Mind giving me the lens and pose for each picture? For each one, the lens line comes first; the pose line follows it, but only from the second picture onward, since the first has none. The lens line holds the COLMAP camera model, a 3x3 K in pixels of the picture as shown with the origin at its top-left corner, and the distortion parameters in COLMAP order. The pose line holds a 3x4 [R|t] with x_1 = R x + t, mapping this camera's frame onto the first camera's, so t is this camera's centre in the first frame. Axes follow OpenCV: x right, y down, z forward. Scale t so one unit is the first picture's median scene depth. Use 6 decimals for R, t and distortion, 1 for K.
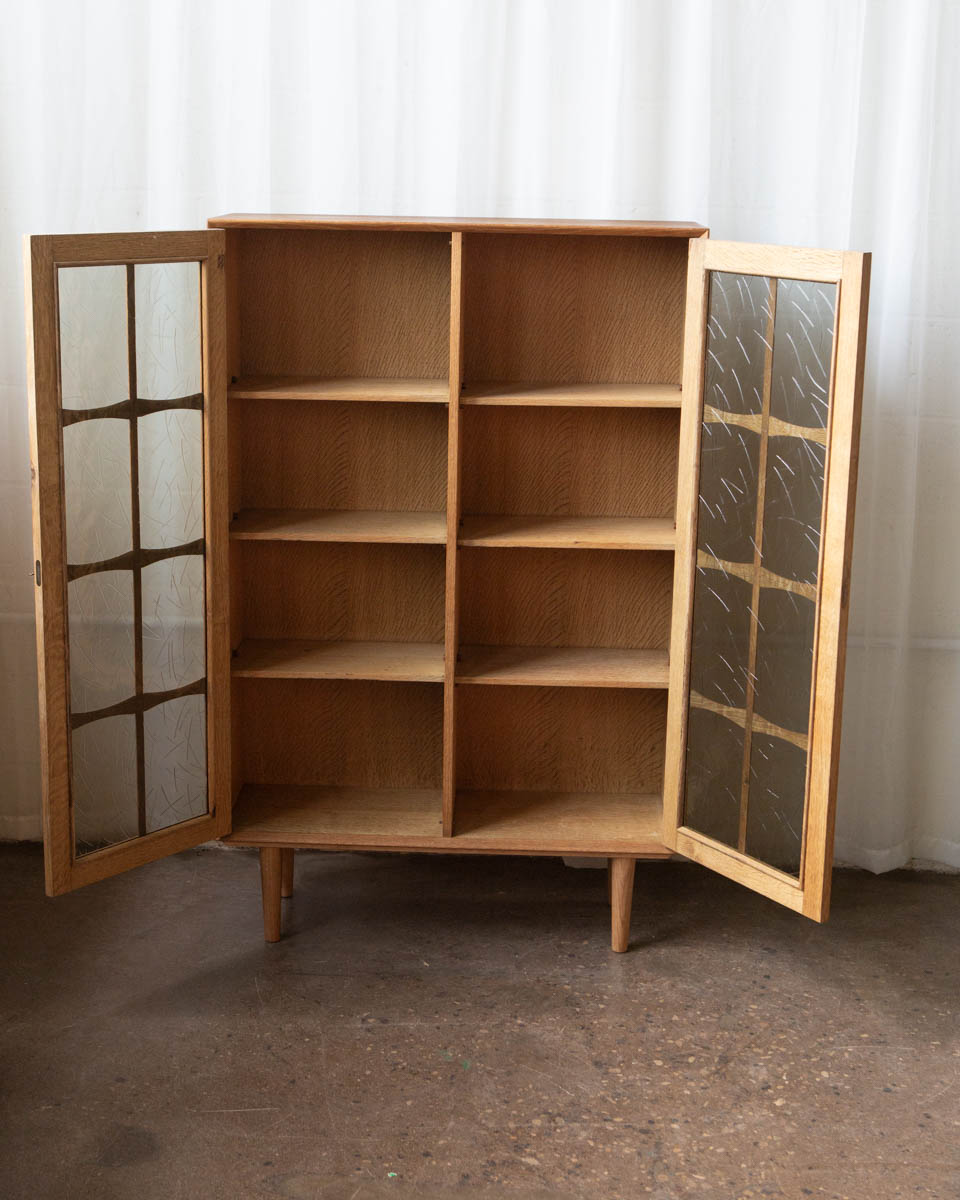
lens RADIAL K [[1704.6, 0, 476.6], [0, 1704.6, 562.1], [0, 0, 1]] dist [-0.096745, -0.039678]
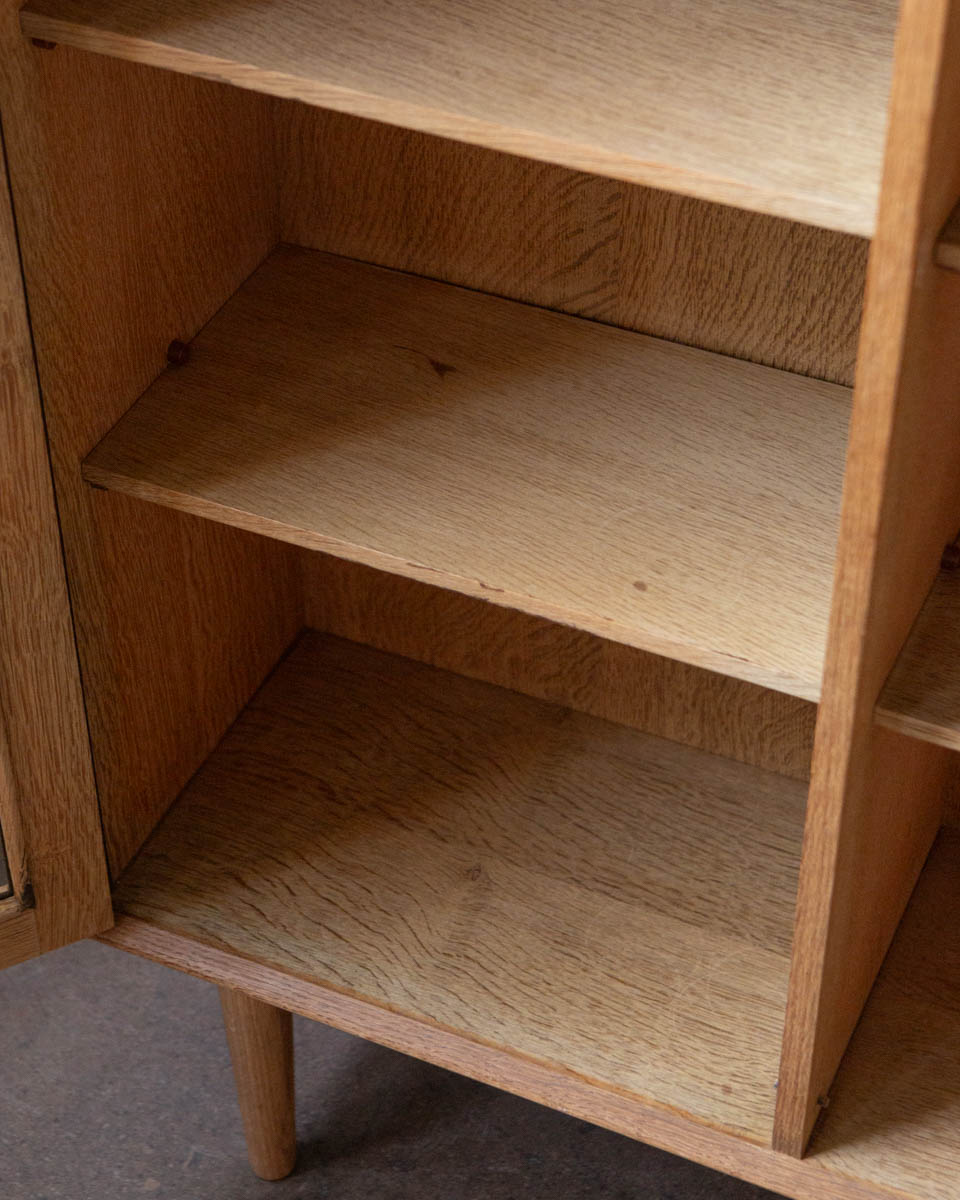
lens RADIAL K [[2471.4, 0, 480.4], [0, 2471.4, 505.5], [0, 0, 1]] dist [0.043241, 0.027156]
pose [[0.915856, 0.239242, -0.322446, 0.042262], [-0.061447, 0.877146, 0.476276, -0.121966], [0.396778, -0.416386, 0.818040, 0.663690]]
